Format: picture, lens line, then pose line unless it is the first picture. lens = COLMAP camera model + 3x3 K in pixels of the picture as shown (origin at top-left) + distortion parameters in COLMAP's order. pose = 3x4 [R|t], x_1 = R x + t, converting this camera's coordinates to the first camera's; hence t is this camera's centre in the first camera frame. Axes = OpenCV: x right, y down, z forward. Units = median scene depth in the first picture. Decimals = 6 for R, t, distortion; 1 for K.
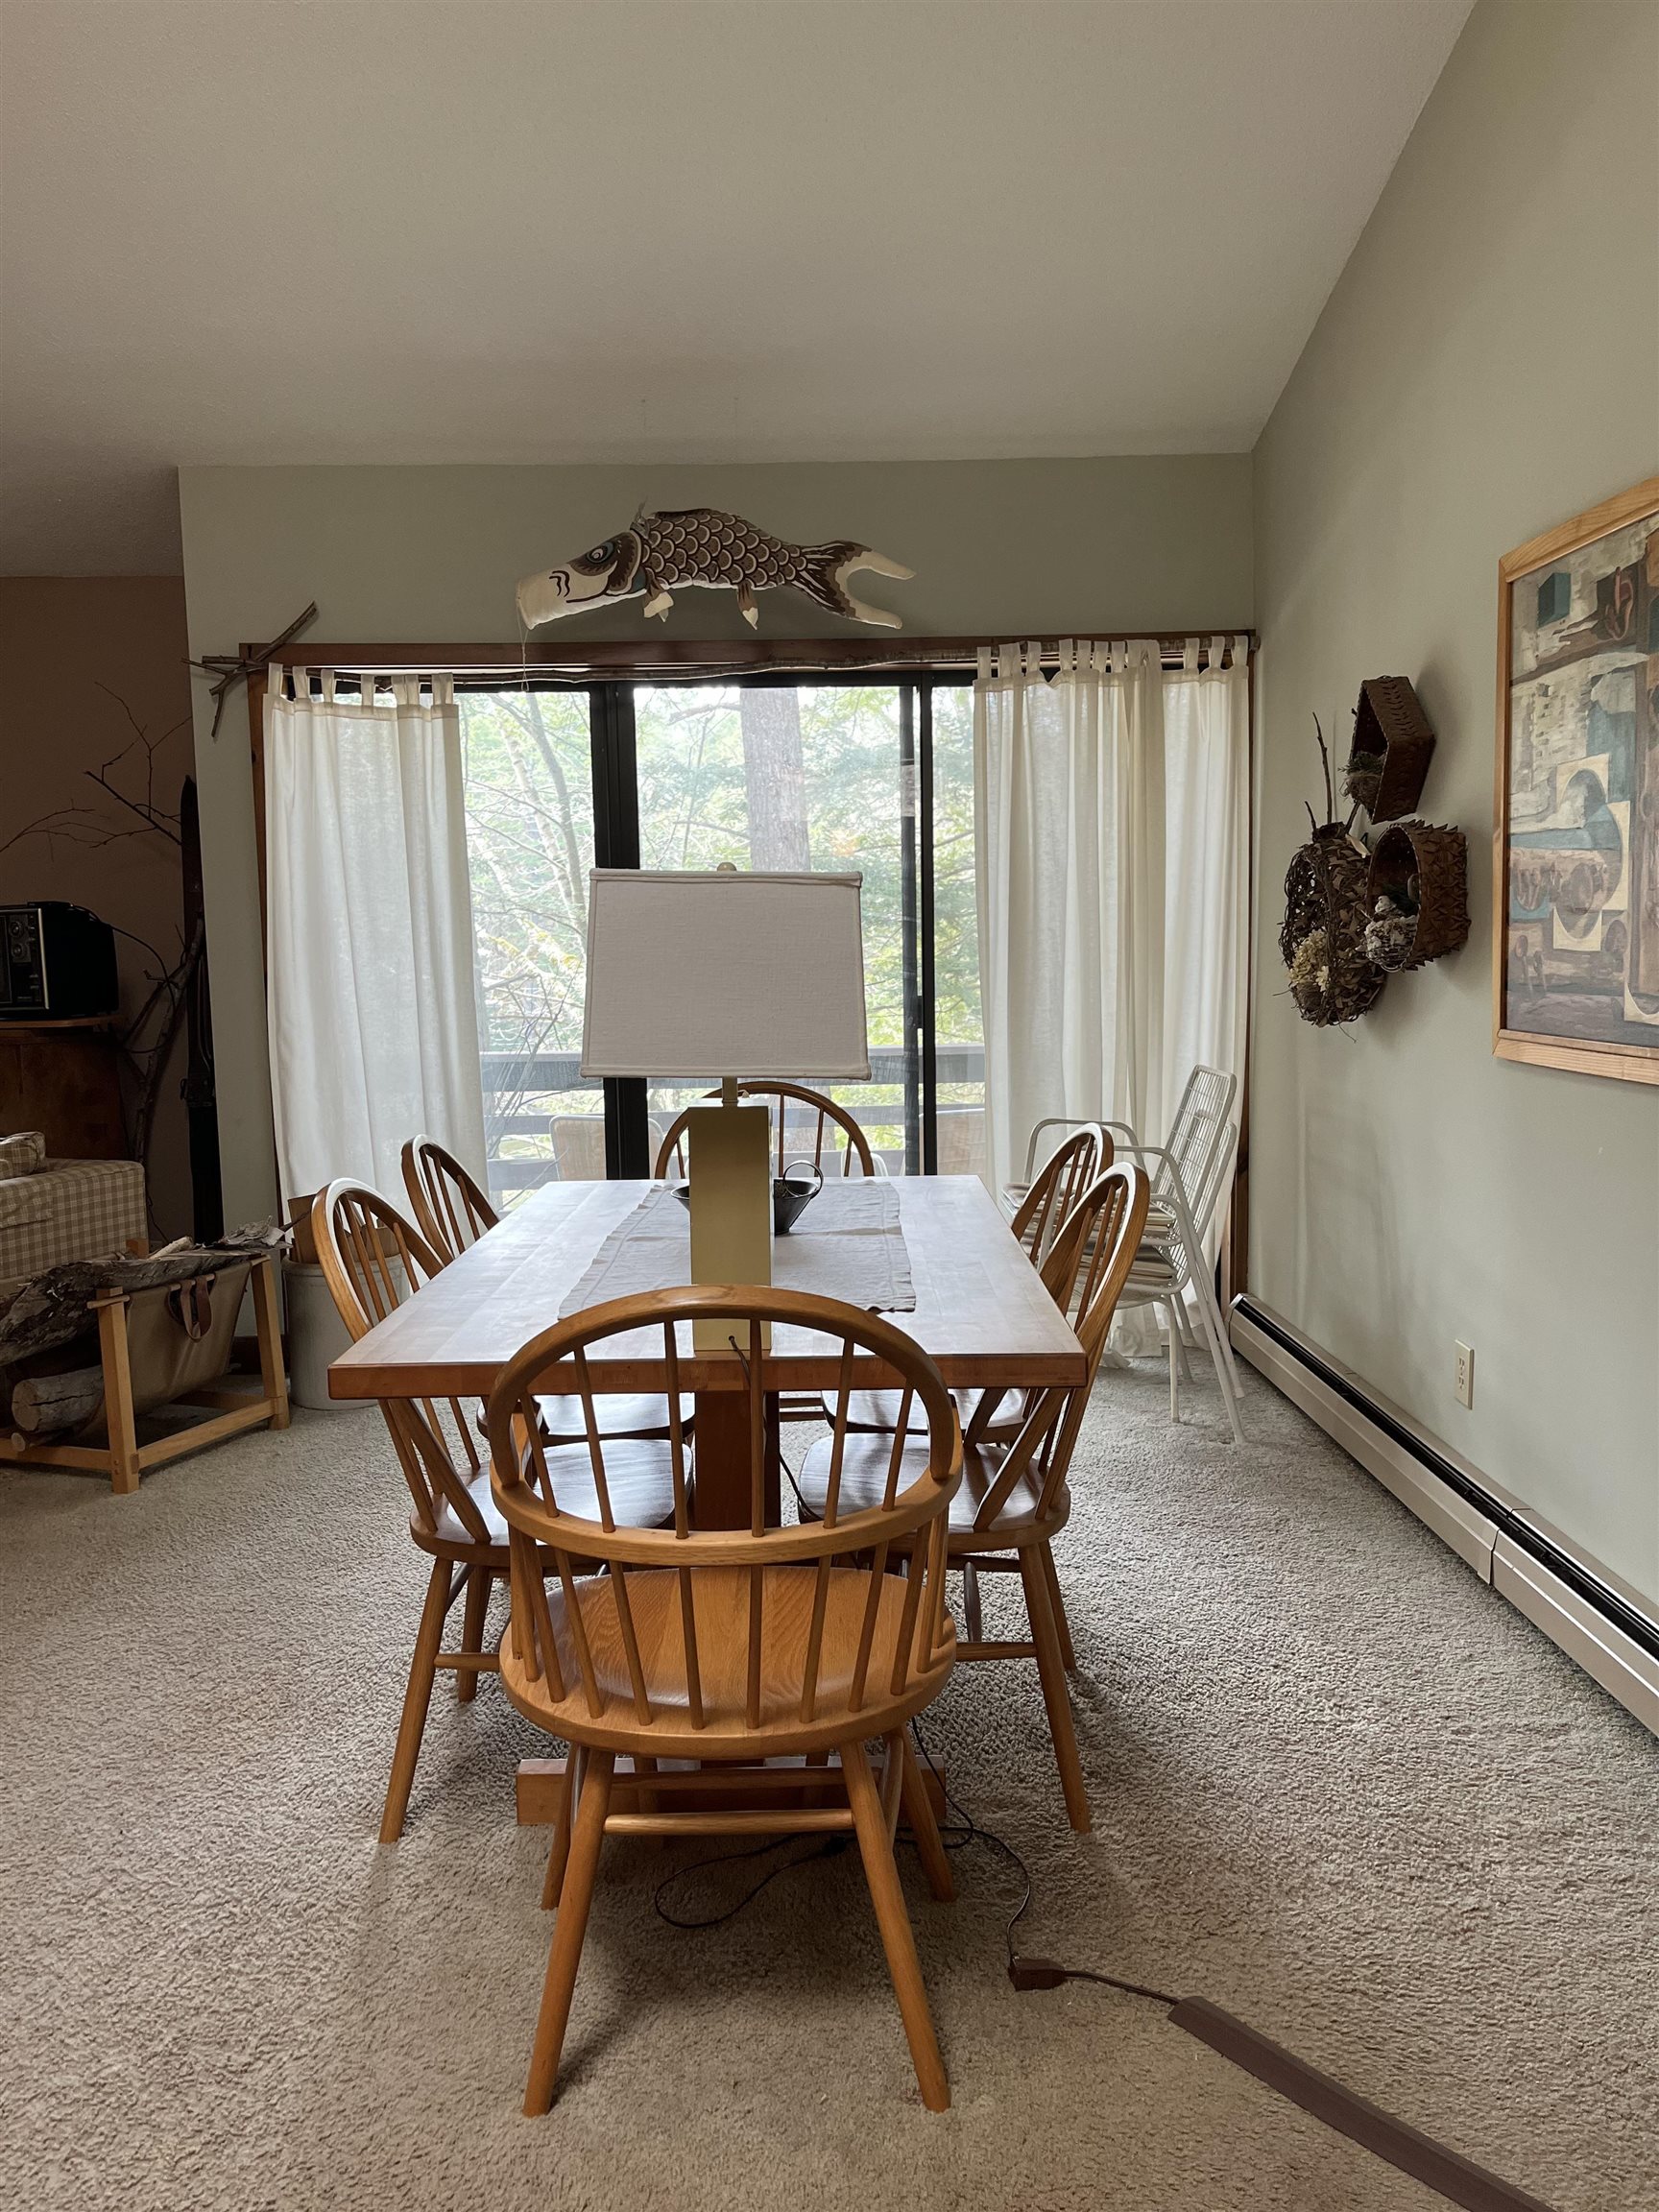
lens RADIAL K [[1669.3, 0, 836.0], [0, 1669.3, 1104.8], [0, 0, 1]] dist [0.028382, -0.012103]
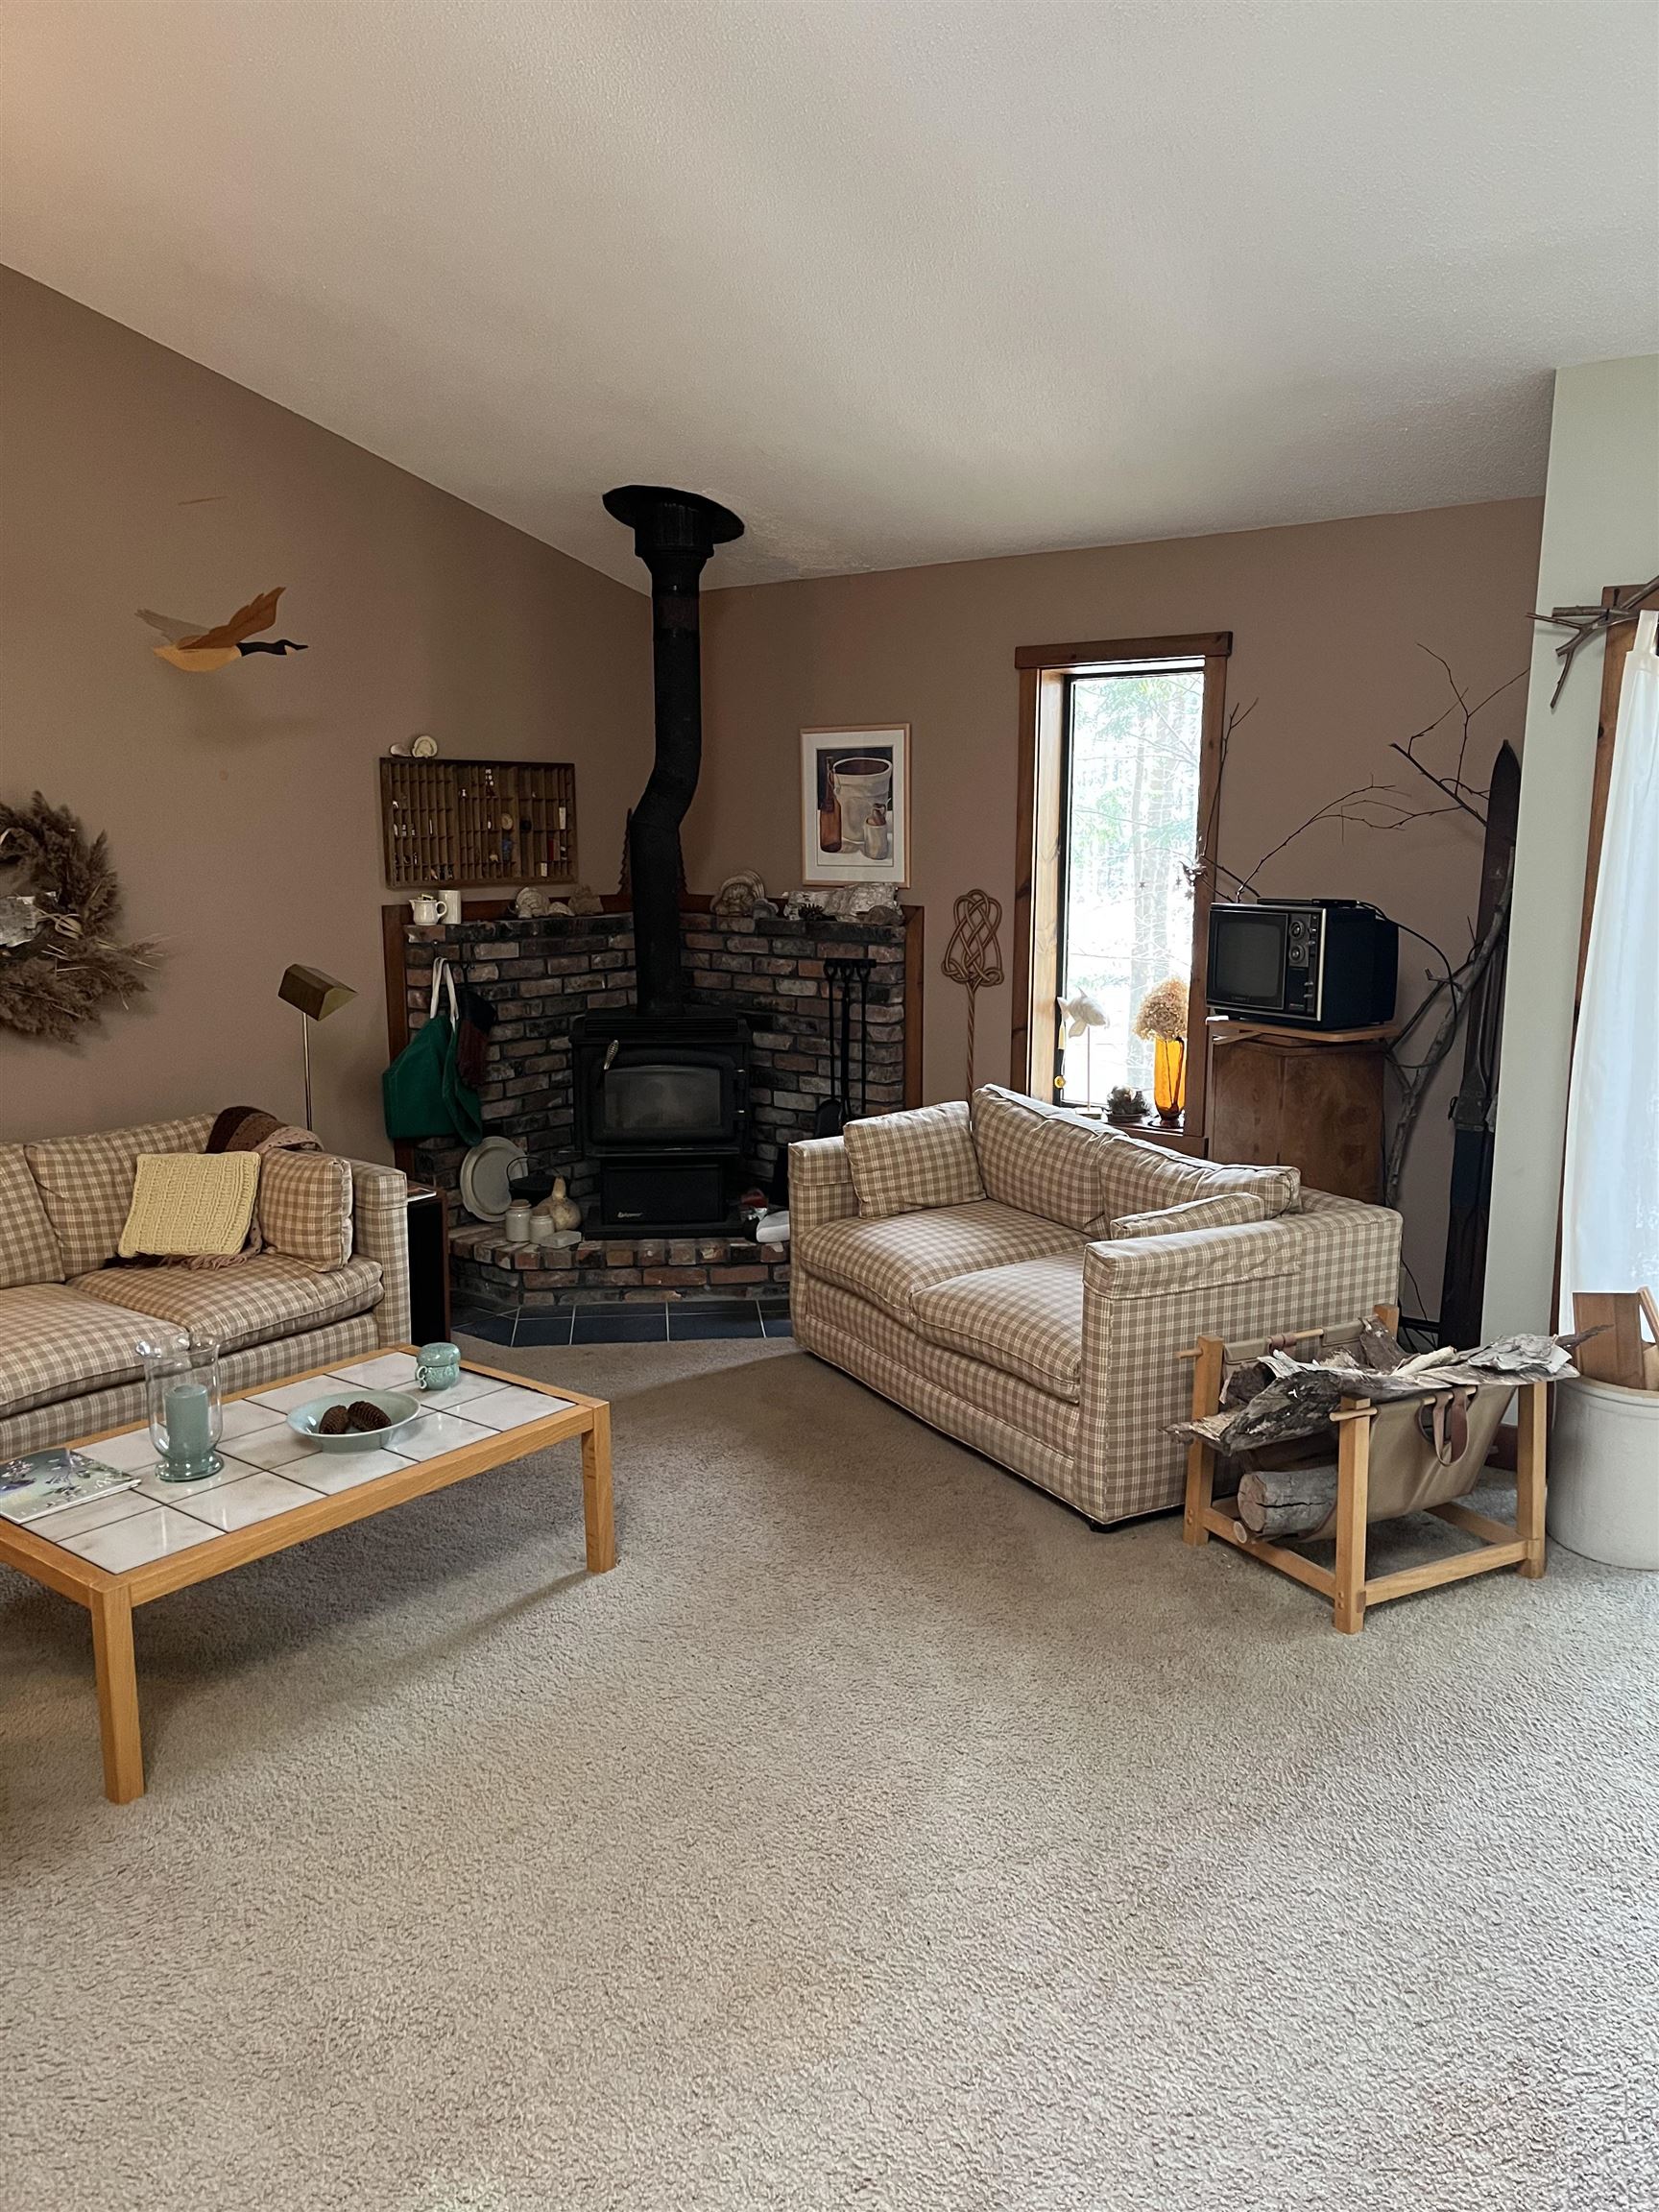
lens RADIAL K [[1669.3, 0, 834.0], [0, 1669.3, 1114.3], [0, 0, 1]] dist [0.028382, -0.012103]
pose [[0.760316, 0.135933, -0.635170, -0.099838], [-0.082324, 0.990138, 0.113356, -0.094664], [0.644315, -0.033897, 0.764009, 0.161655]]
